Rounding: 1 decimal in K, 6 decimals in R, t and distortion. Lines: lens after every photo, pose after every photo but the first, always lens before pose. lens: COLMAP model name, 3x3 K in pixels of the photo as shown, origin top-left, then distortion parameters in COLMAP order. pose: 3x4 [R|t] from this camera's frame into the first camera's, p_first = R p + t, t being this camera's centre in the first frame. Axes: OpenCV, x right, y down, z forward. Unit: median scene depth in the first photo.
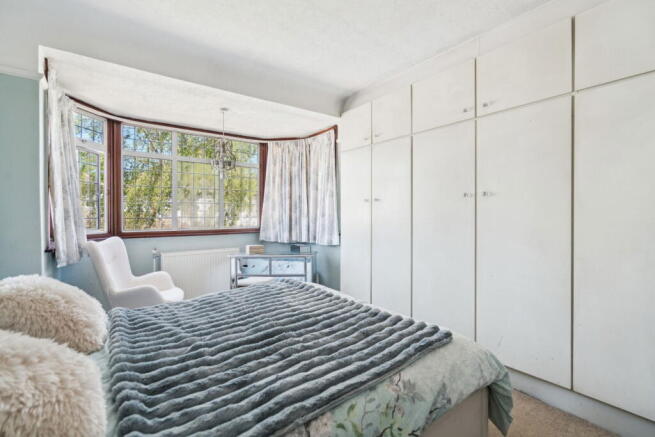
lens RADIAL K [[300.6, 0, 326.5], [0, 300.6, 215.4], [0, 0, 1]] dist [0.003568, 0.000970]
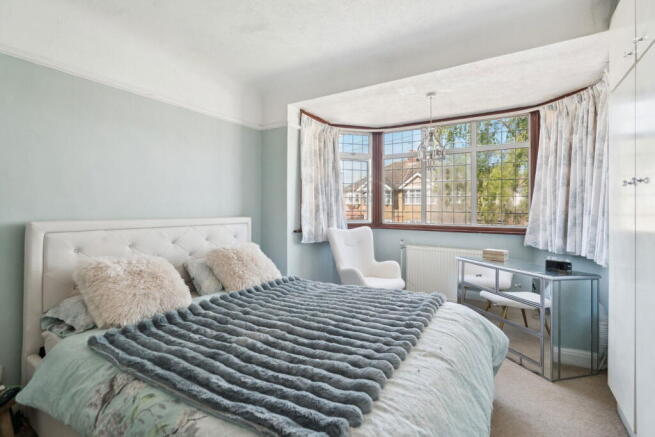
lens RADIAL K [[300.6, 0, 318.2], [0, 300.6, 207.3], [0, 0, 1]] dist [0.003568, 0.000970]
pose [[0.357198, 0.004668, -0.934017, 0.534469], [-0.009841, 0.999951, 0.001234, -0.010606], [0.933977, 0.008750, 0.357227, 0.489799]]
